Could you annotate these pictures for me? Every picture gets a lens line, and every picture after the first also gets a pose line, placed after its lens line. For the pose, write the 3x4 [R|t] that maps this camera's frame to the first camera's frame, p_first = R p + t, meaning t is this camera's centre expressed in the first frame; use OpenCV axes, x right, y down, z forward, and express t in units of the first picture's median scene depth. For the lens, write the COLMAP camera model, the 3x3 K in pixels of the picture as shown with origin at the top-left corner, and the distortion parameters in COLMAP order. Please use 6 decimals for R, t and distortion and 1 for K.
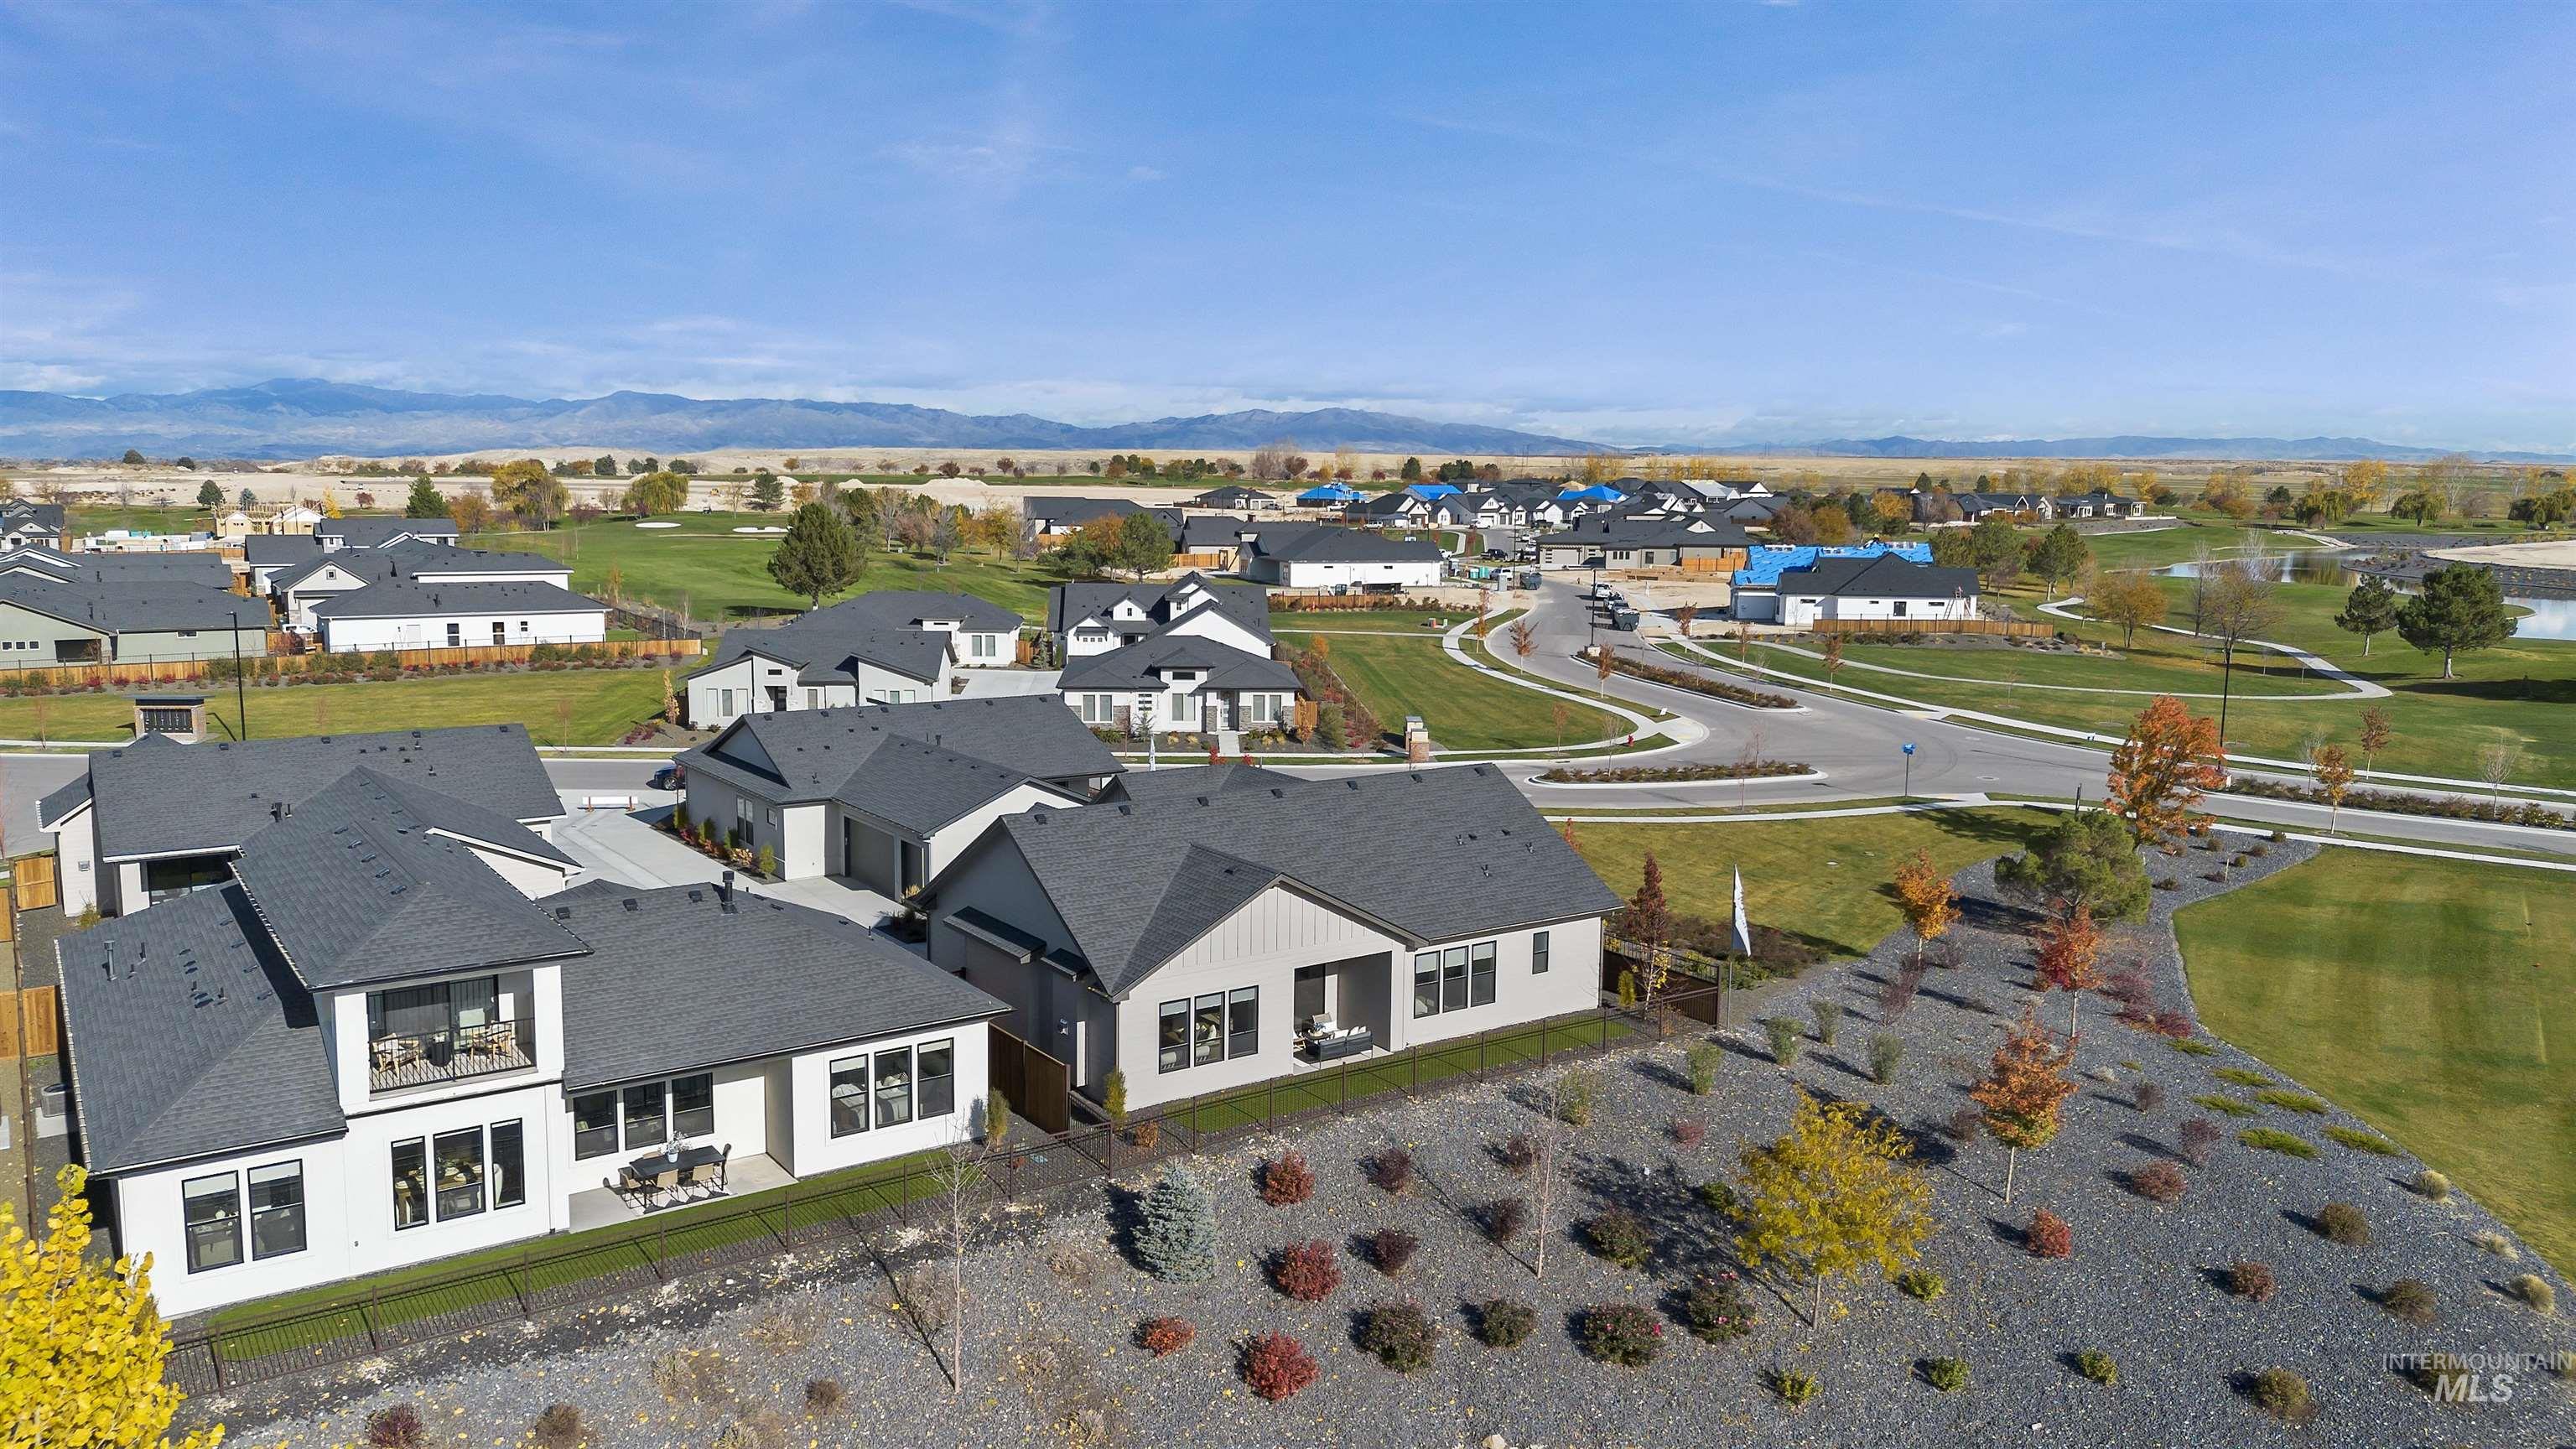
lens RADIAL K [[1823.5, 0, 1288.0], [0, 1823.5, 724.5], [0, 0, 1]] dist [0.083035, -0.084543]
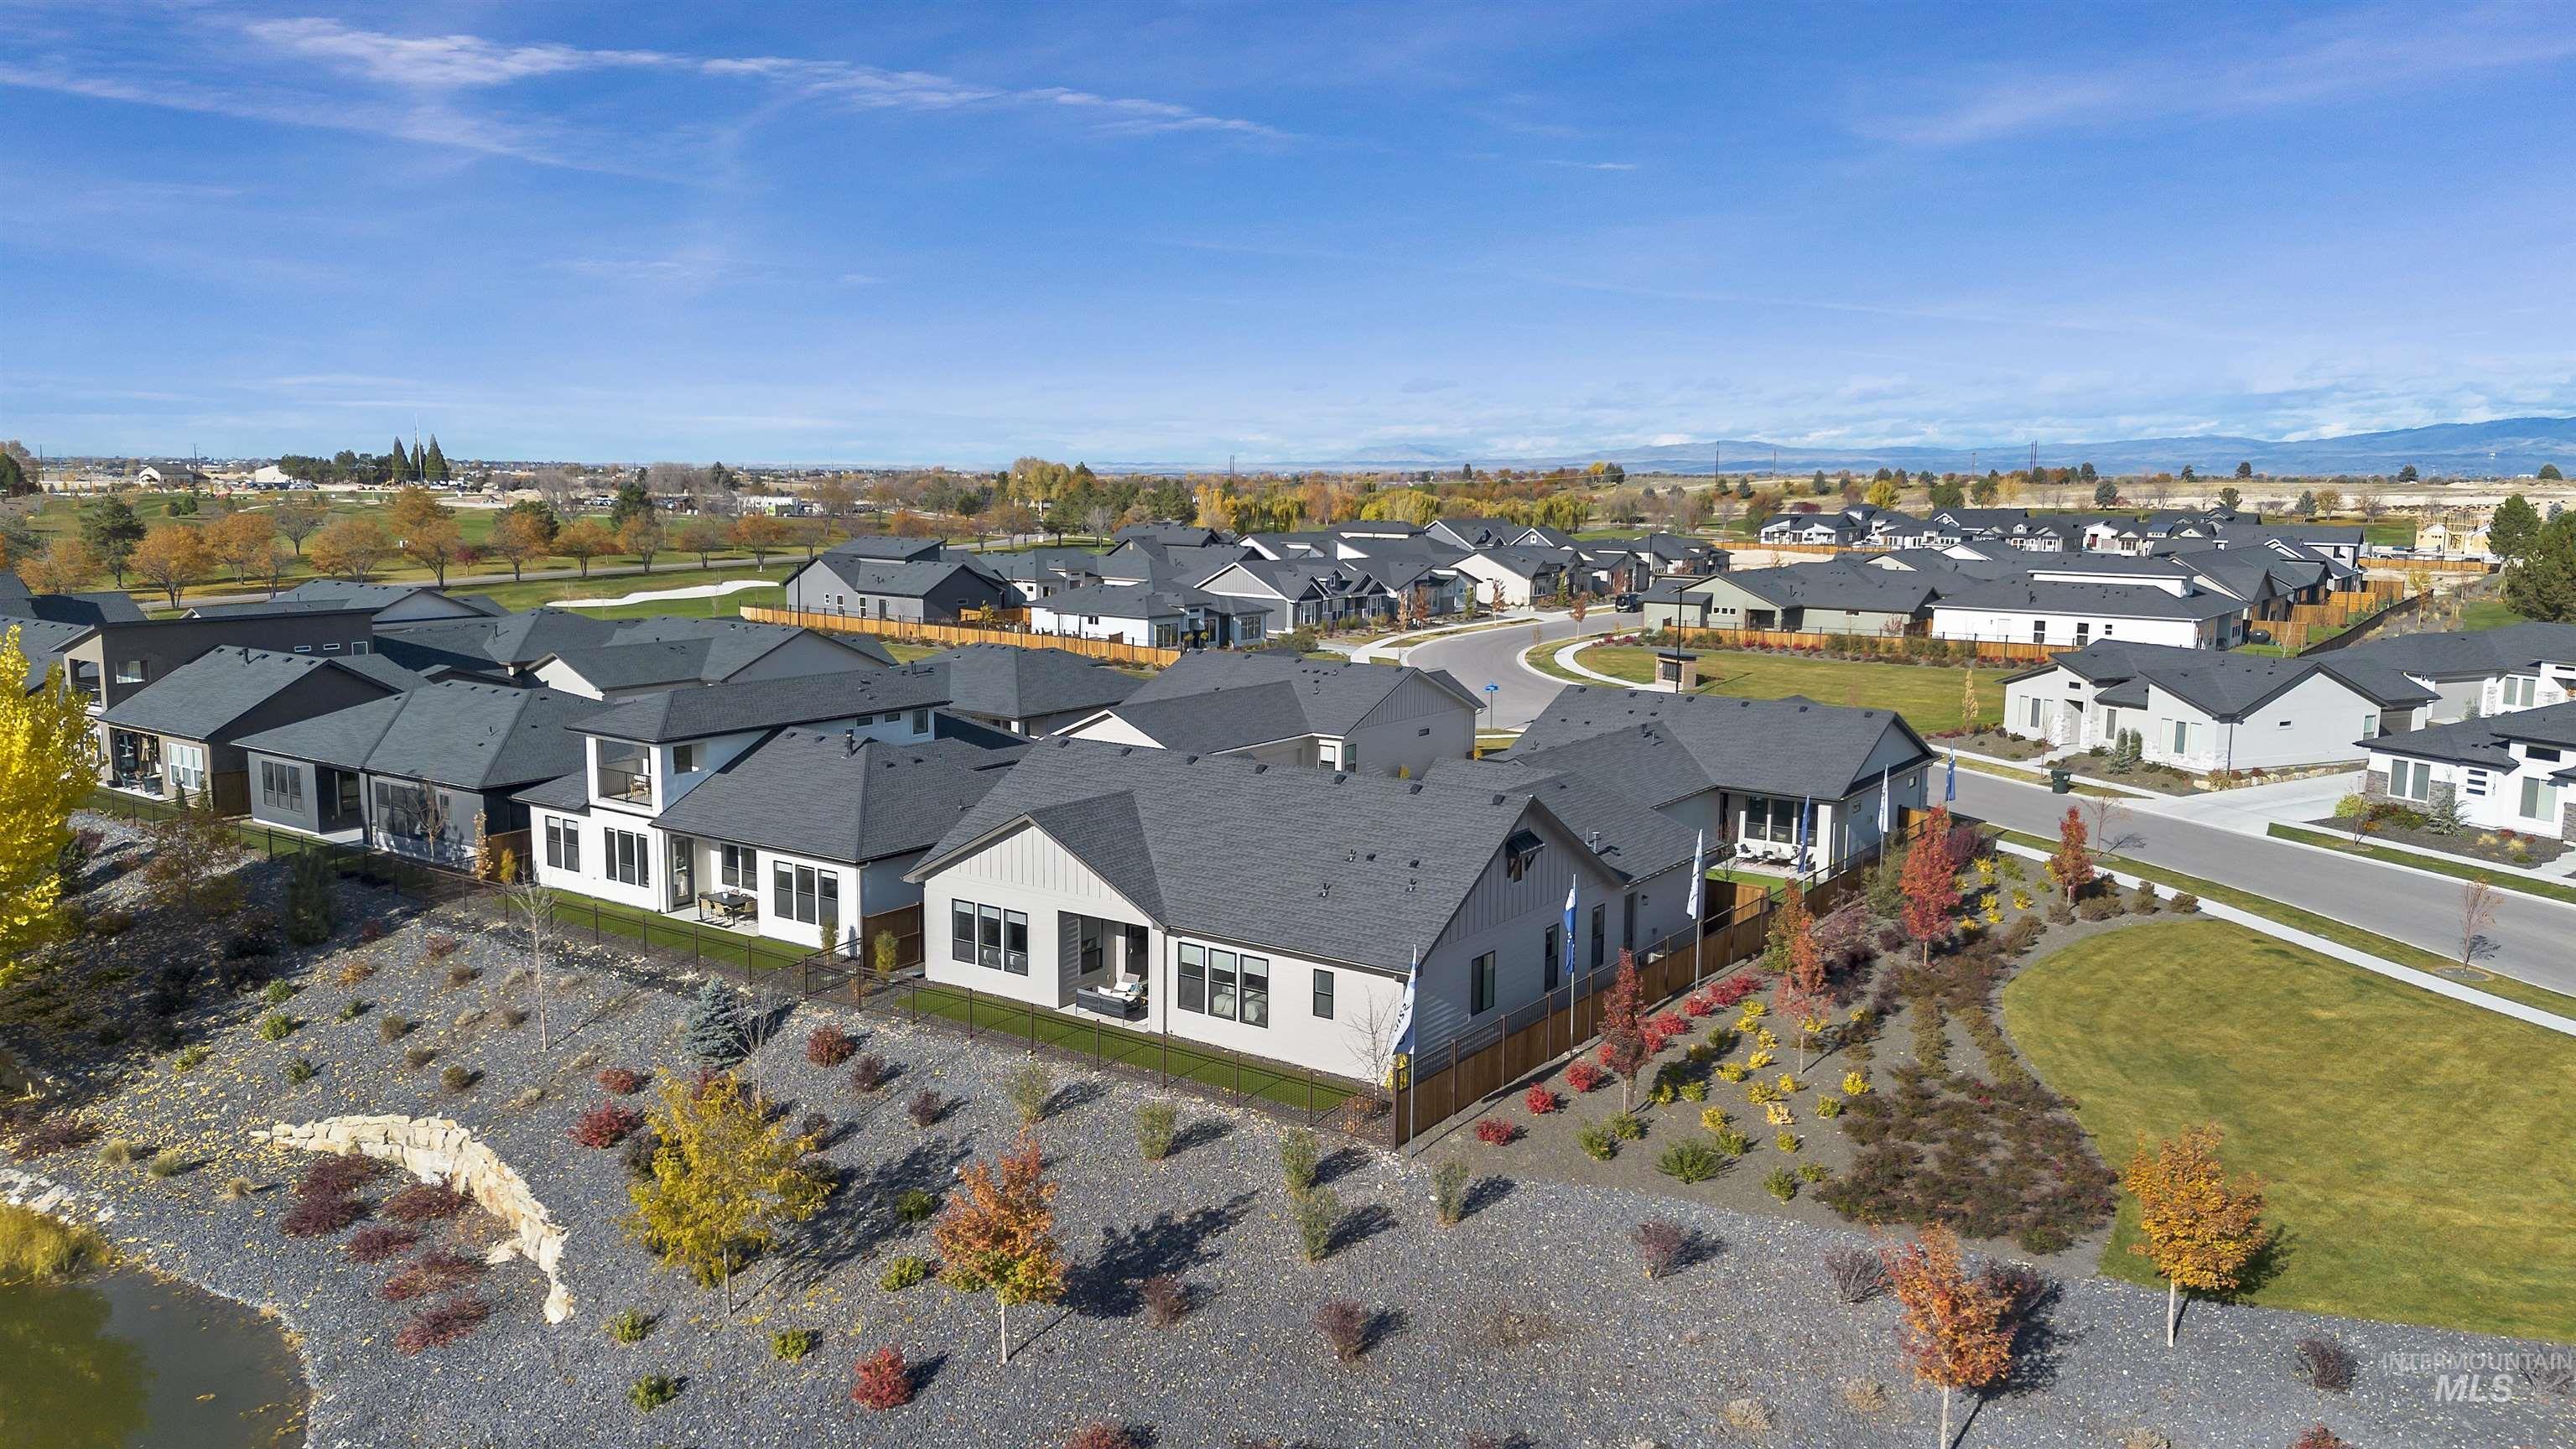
lens RADIAL K [[1823.5, 0, 1288.0], [0, 1823.5, 724.5], [0, 0, 1]] dist [0.083035, -0.084543]
pose [[0.329724, 0.123524, -0.935961, 0.985270], [-0.132756, 0.987619, 0.083574, -0.075128], [0.934697, 0.096698, 0.342040, 0.724953]]
